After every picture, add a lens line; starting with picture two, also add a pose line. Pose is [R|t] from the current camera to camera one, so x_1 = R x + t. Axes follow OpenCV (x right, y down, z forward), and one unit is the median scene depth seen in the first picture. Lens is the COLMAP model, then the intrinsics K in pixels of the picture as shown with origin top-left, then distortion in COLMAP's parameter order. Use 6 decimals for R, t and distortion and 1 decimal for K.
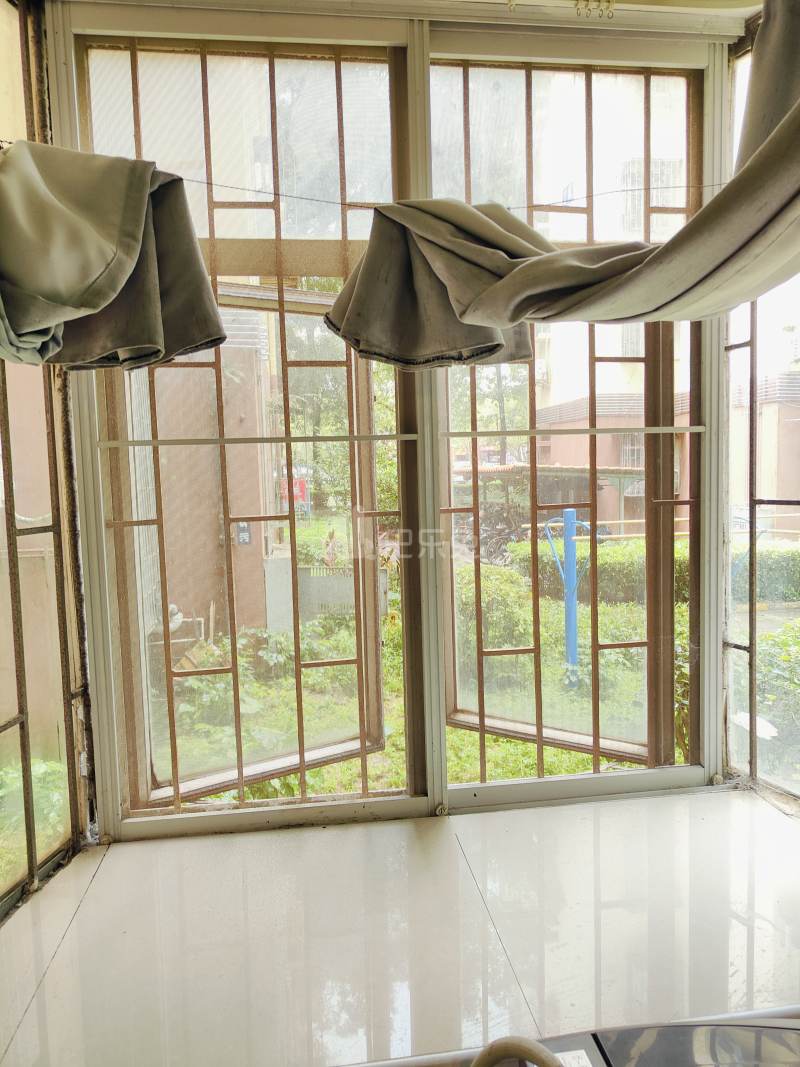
lens RADIAL K [[740.2, 0, 401.0], [0, 740.2, 532.5], [0, 0, 1]] dist [0.007468, -0.004028]
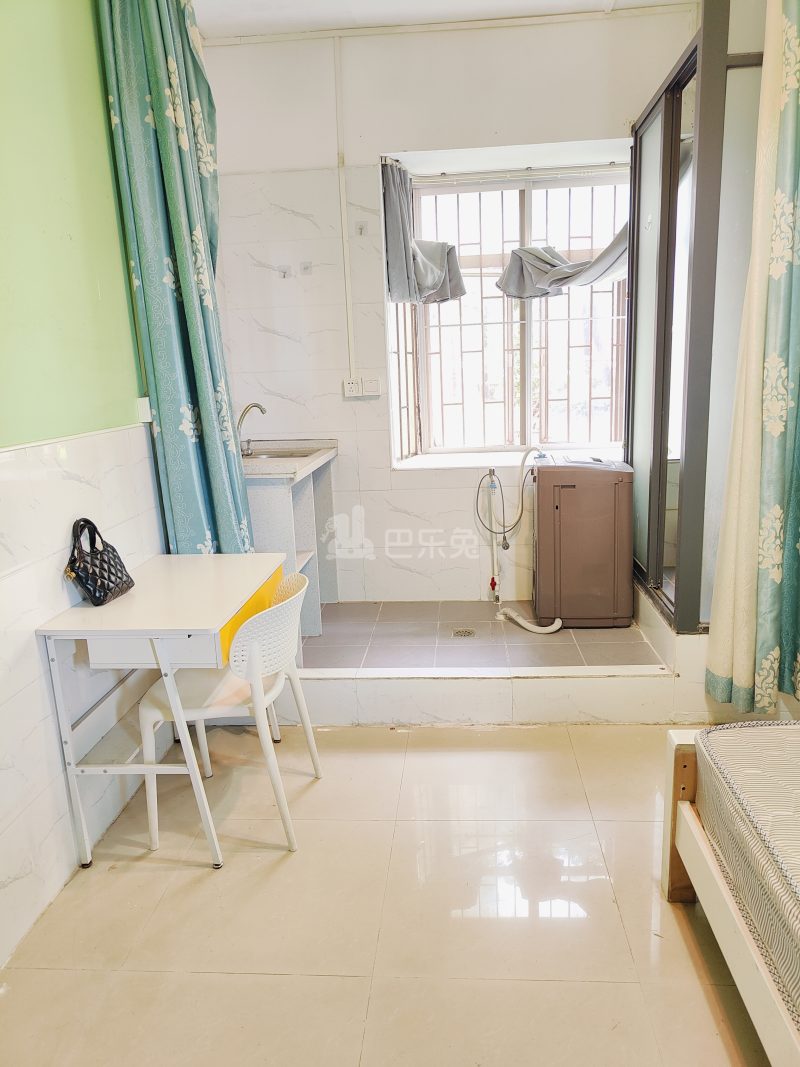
lens RADIAL K [[740.2, 0, 404.0], [0, 740.2, 529.9], [0, 0, 1]] dist [0.007468, -0.004028]
pose [[0.977280, 0.034230, -0.209171, 0.203088], [-0.004541, 0.990028, 0.140798, 0.292894], [0.211905, -0.136649, 0.967690, -2.195723]]
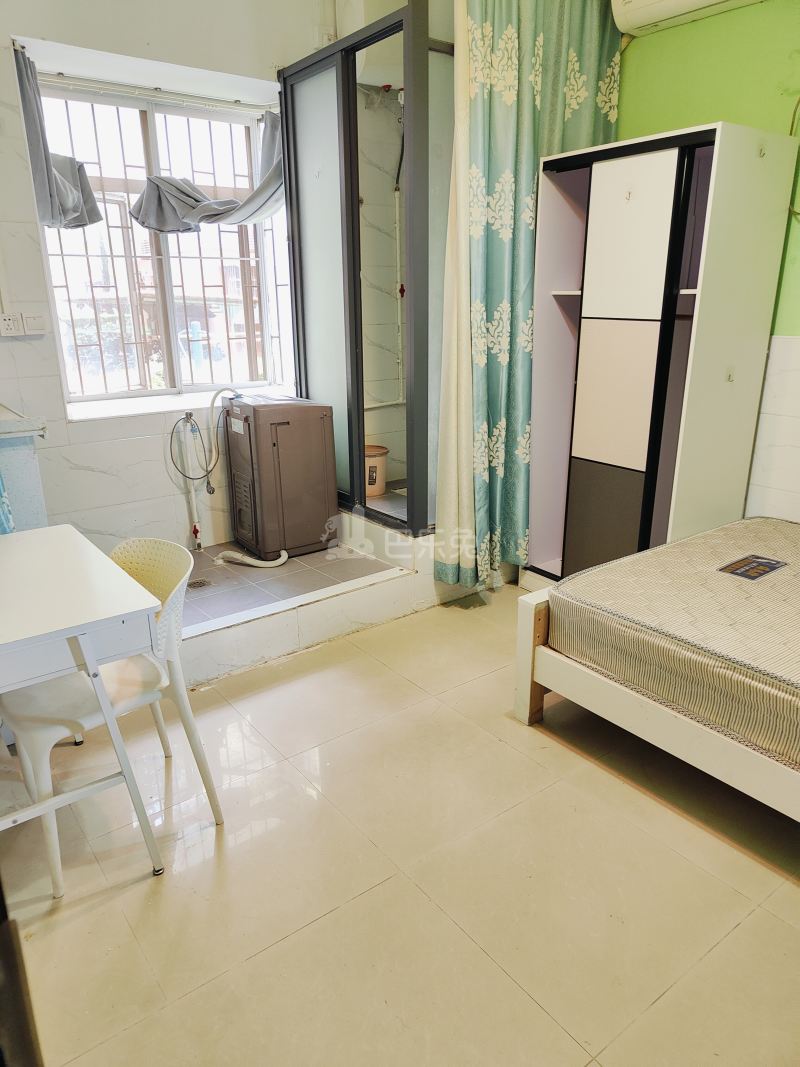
lens RADIAL K [[740.2, 0, 398.1], [0, 740.2, 535.8], [0, 0, 1]] dist [0.007468, -0.004028]
pose [[0.871142, -0.132814, 0.472728, -0.701990], [0.025954, 0.973834, 0.225773, 0.303565], [-0.490344, -0.184411, 0.851795, -2.146716]]
